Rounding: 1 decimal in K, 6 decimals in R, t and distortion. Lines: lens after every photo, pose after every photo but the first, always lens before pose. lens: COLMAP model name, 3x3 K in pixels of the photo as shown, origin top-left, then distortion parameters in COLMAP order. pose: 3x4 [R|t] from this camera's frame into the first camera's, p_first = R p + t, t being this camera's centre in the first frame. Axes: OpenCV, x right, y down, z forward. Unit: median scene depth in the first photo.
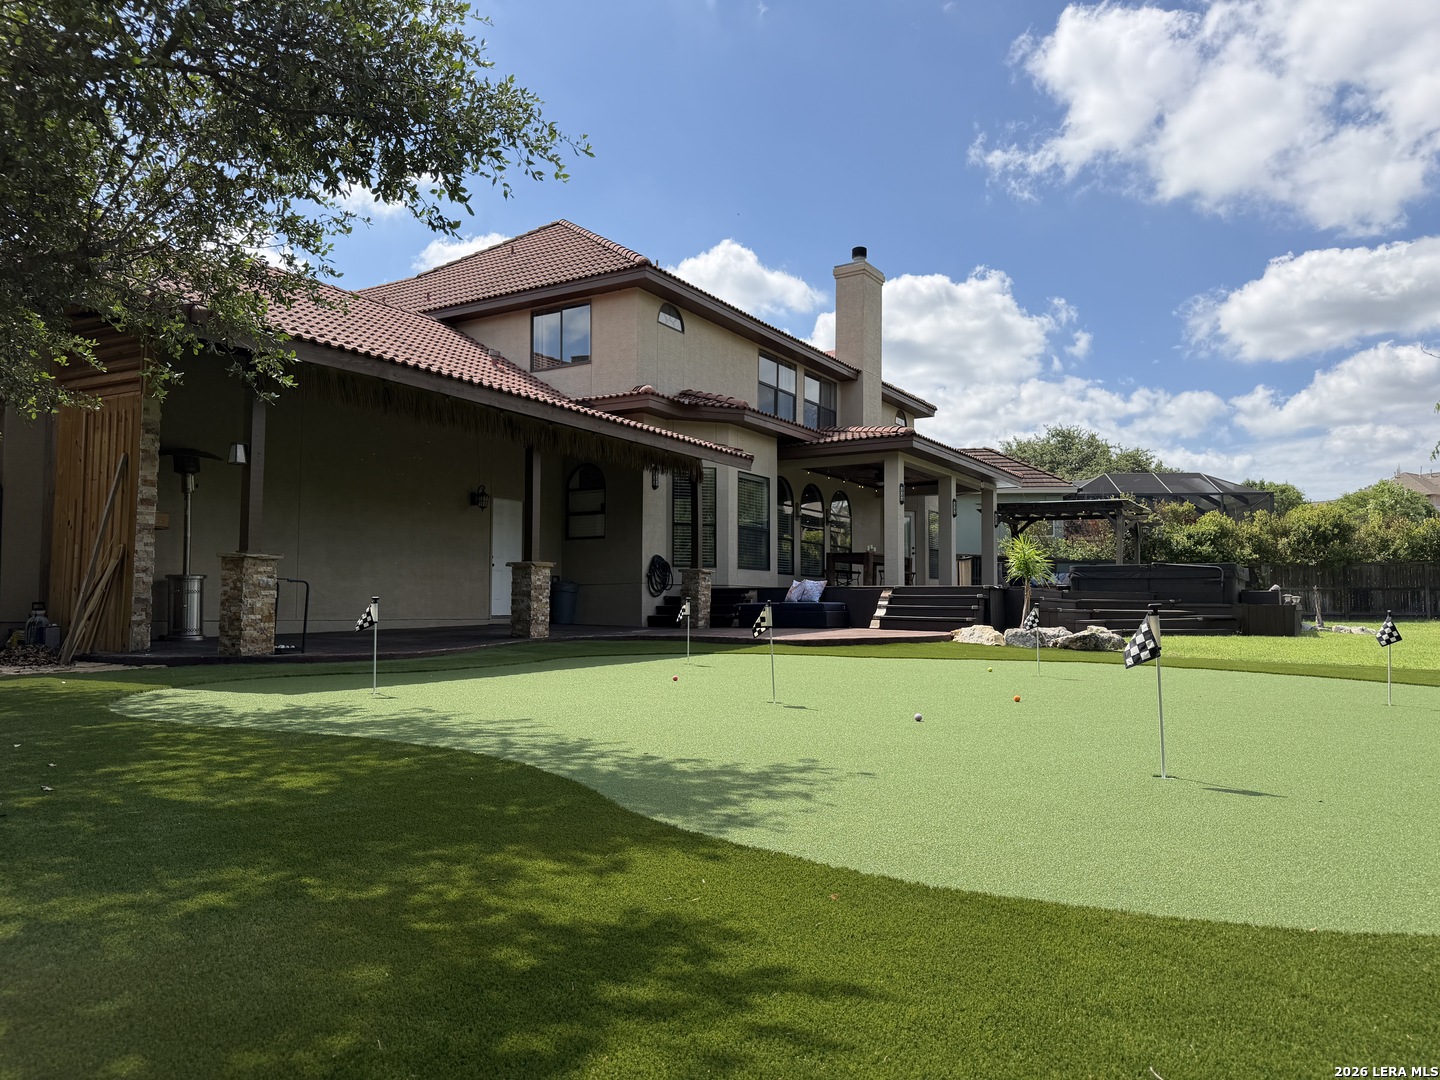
lens RADIAL K [[1024.1, 0, 720.5], [0, 1024.1, 548.1], [0, 0, 1]] dist [0.064115, -0.086643]
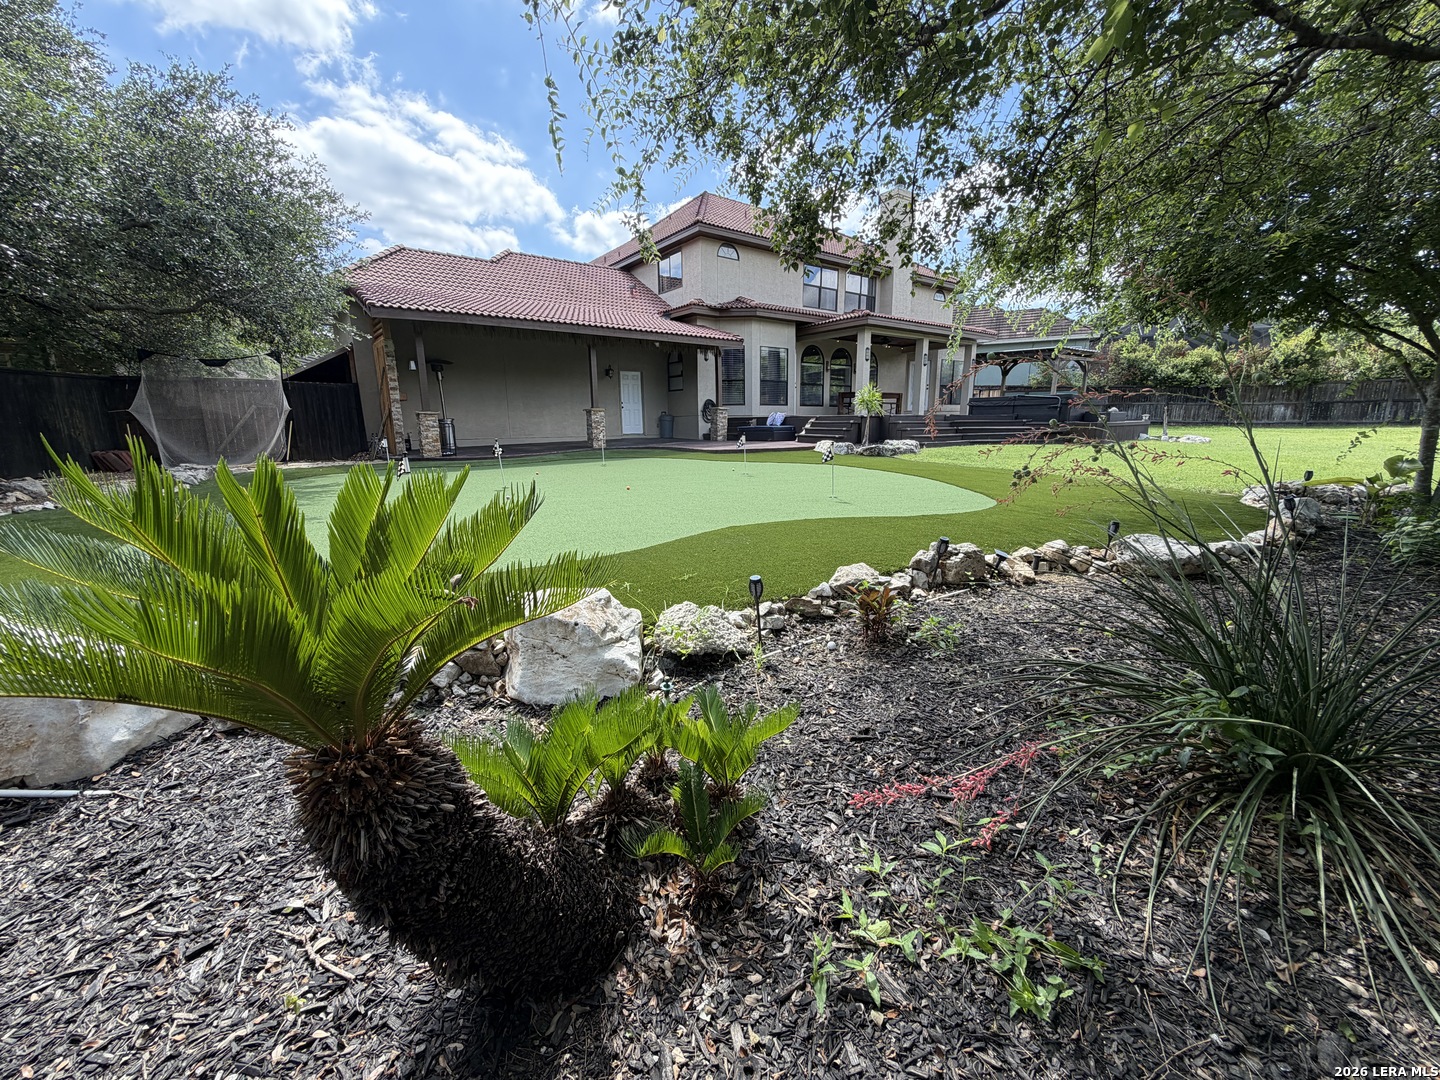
lens RADIAL K [[581.1, 0, 716.8], [0, 581.1, 546.0], [0, 0, 1]] dist [-0.000708, 0.000497]
pose [[0.923041, 0.067215, -0.378784, 0.360422], [0.037596, 0.964144, 0.262701, -0.012330], [0.382860, -0.256725, 0.887418, 0.032737]]
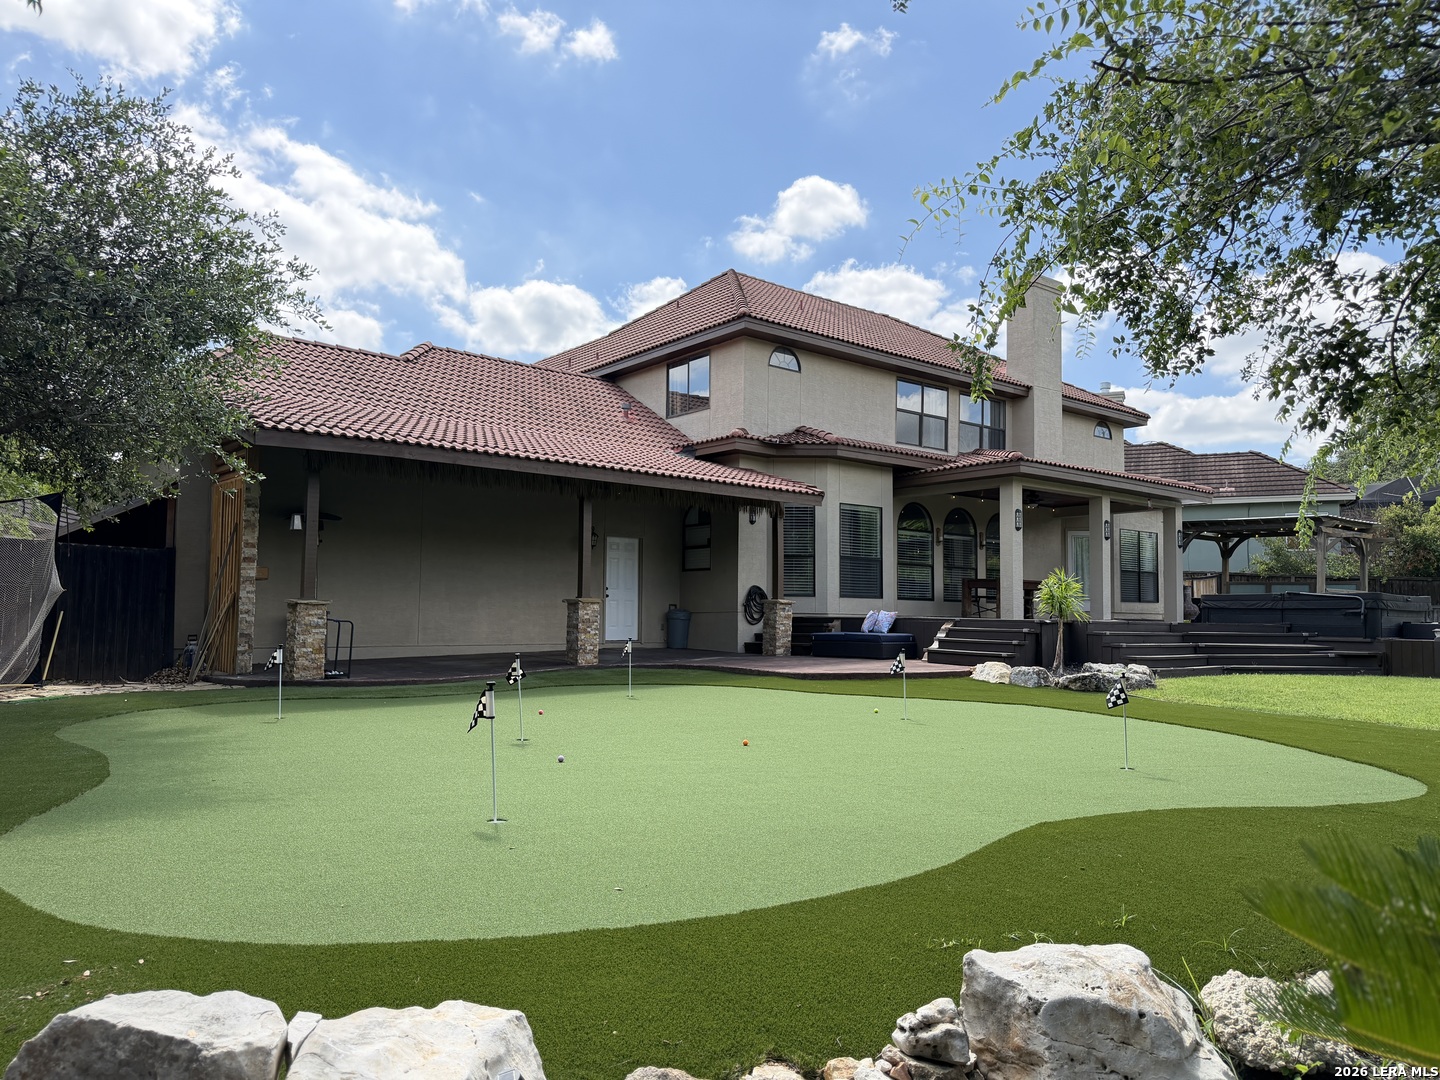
lens RADIAL K [[1024.1, 0, 715.8], [0, 1024.1, 539.8], [0, 0, 1]] dist [0.064115, -0.086643]
pose [[0.939407, -0.020054, -0.342217, 0.269260], [0.014735, 0.999727, -0.018136, -0.022356], [0.342487, 0.011995, 0.939446, -0.016604]]
